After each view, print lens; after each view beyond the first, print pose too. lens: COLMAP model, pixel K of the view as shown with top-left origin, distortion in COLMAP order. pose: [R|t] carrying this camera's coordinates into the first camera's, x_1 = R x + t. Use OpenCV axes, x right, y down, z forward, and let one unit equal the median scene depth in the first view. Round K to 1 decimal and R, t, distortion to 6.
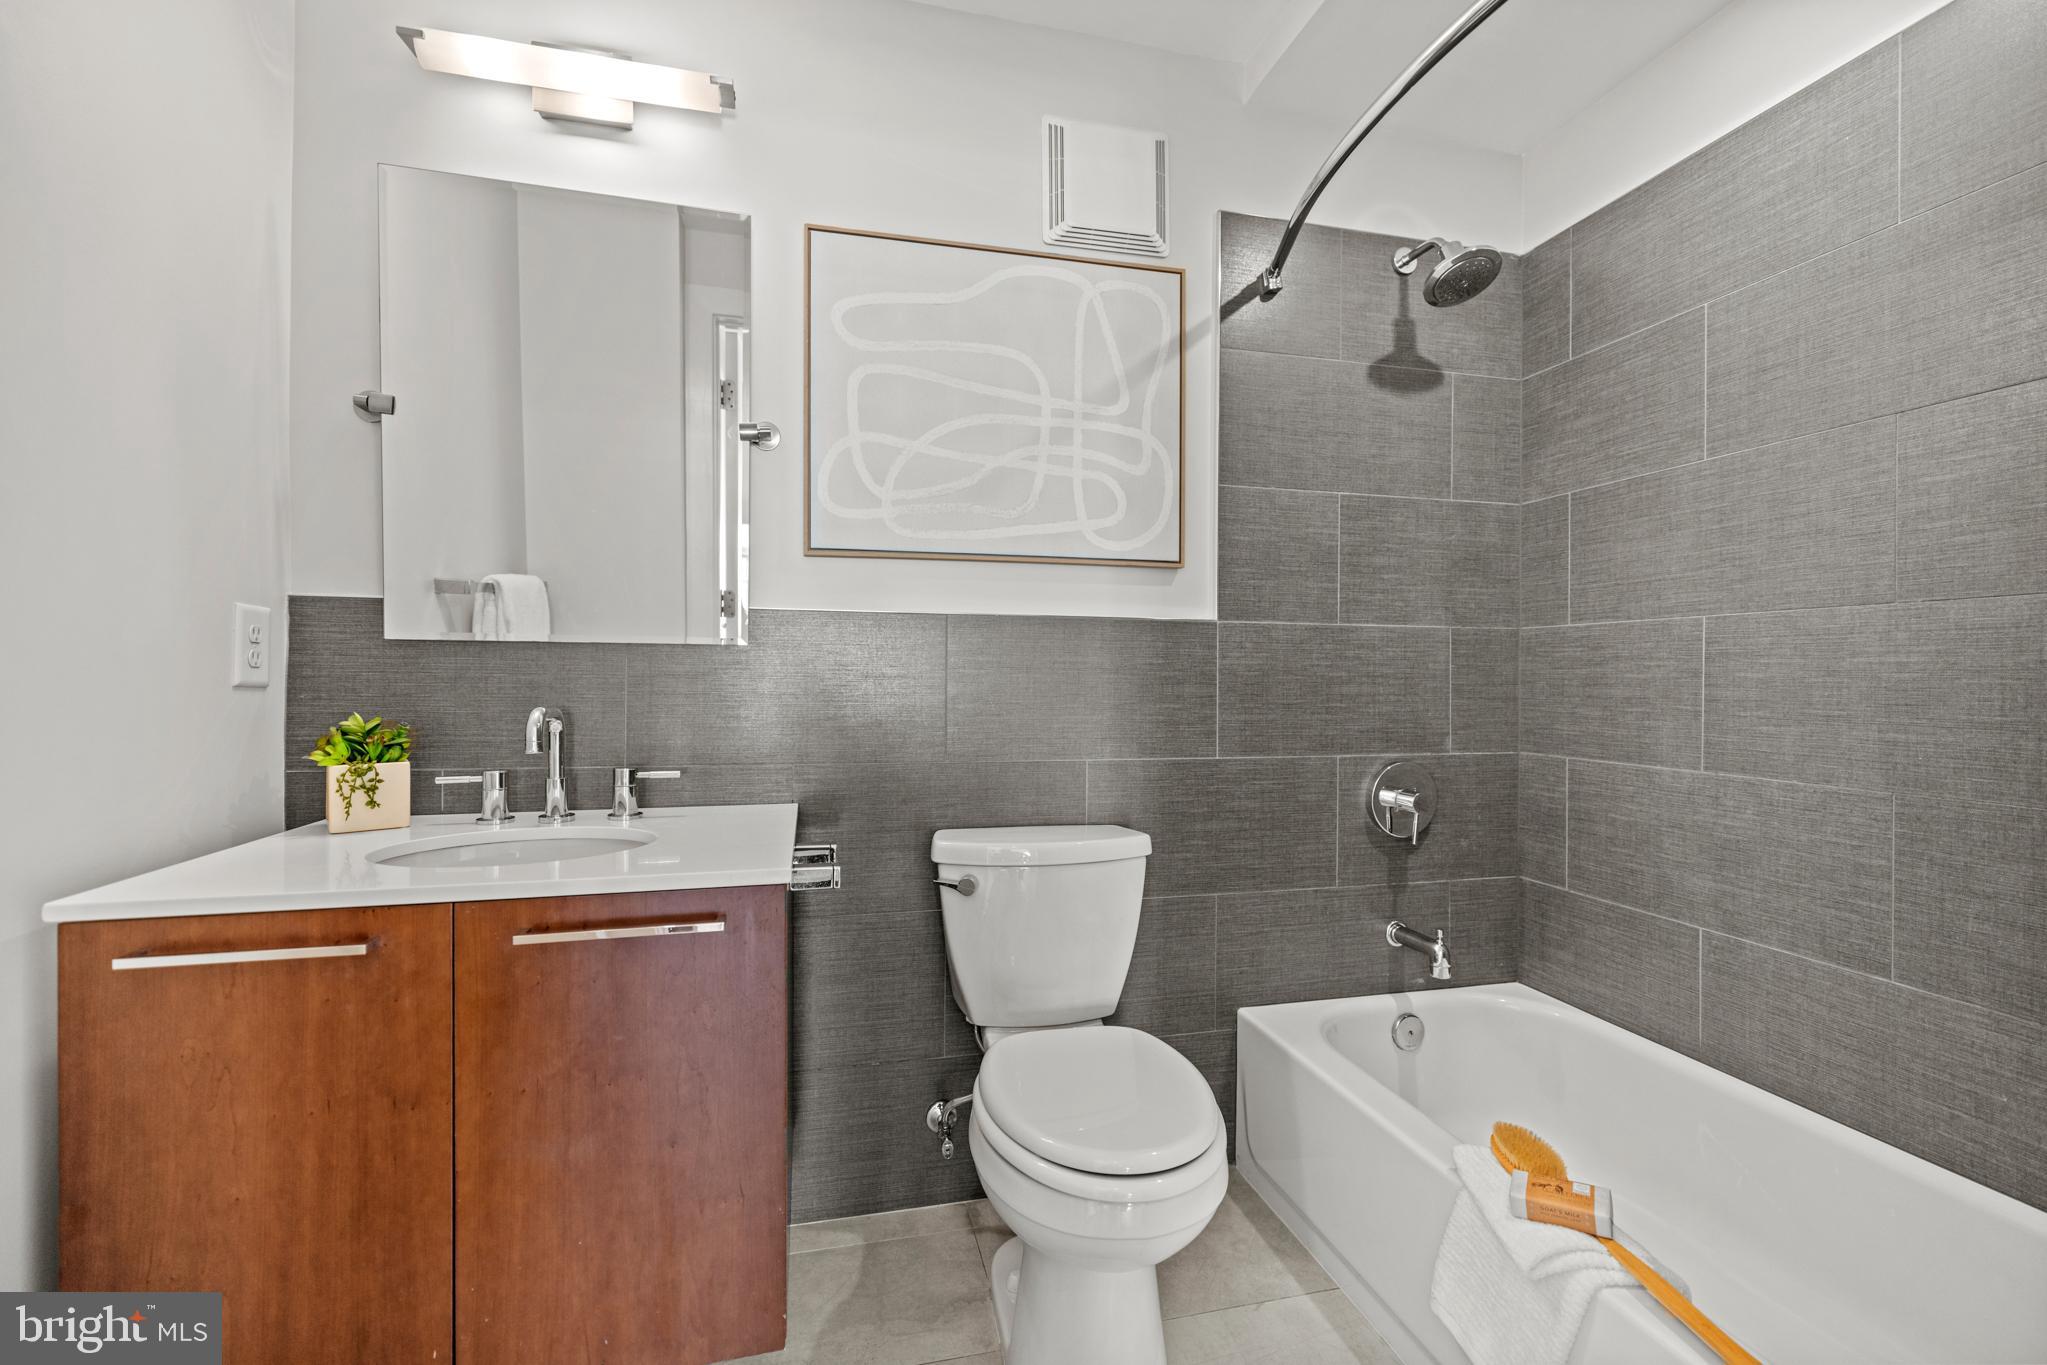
lens RADIAL K [[860.4, 0, 960.3], [0, 860.4, 657.9], [0, 0, 1]] dist [0.002511, 0.000716]
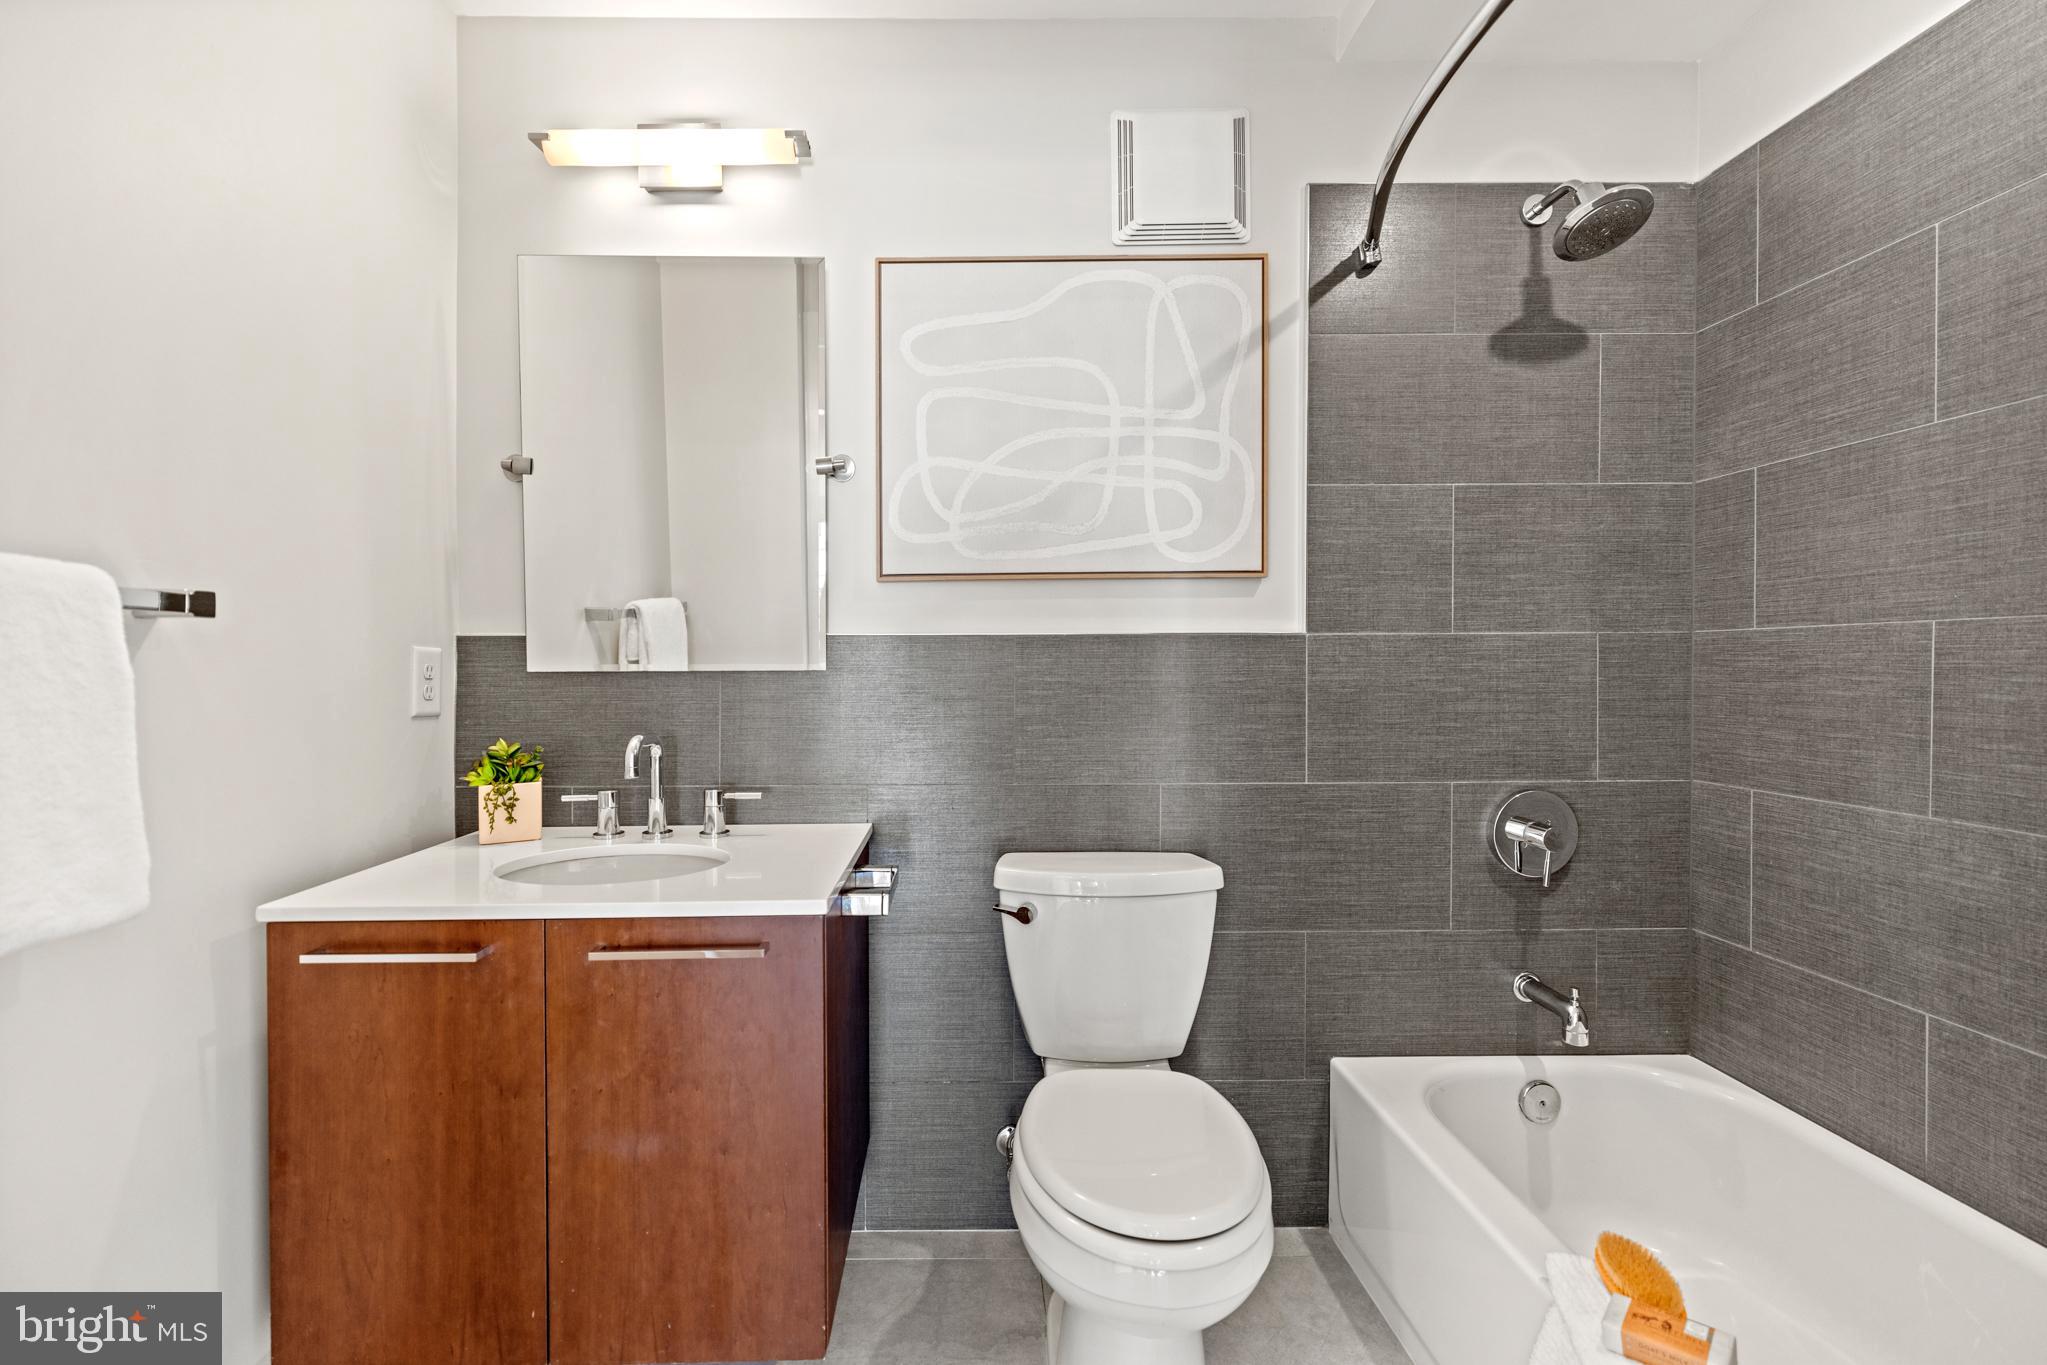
lens RADIAL K [[860.4, 0, 924.2], [0, 860.4, 646.5], [0, 0, 1]] dist [0.002511, 0.000716]
pose [[0.972423, -0.027145, -0.231640, 0.125356], [0.028220, 0.999601, 0.001327, -0.046504], [0.231512, -0.007828, 0.972801, 0.005887]]
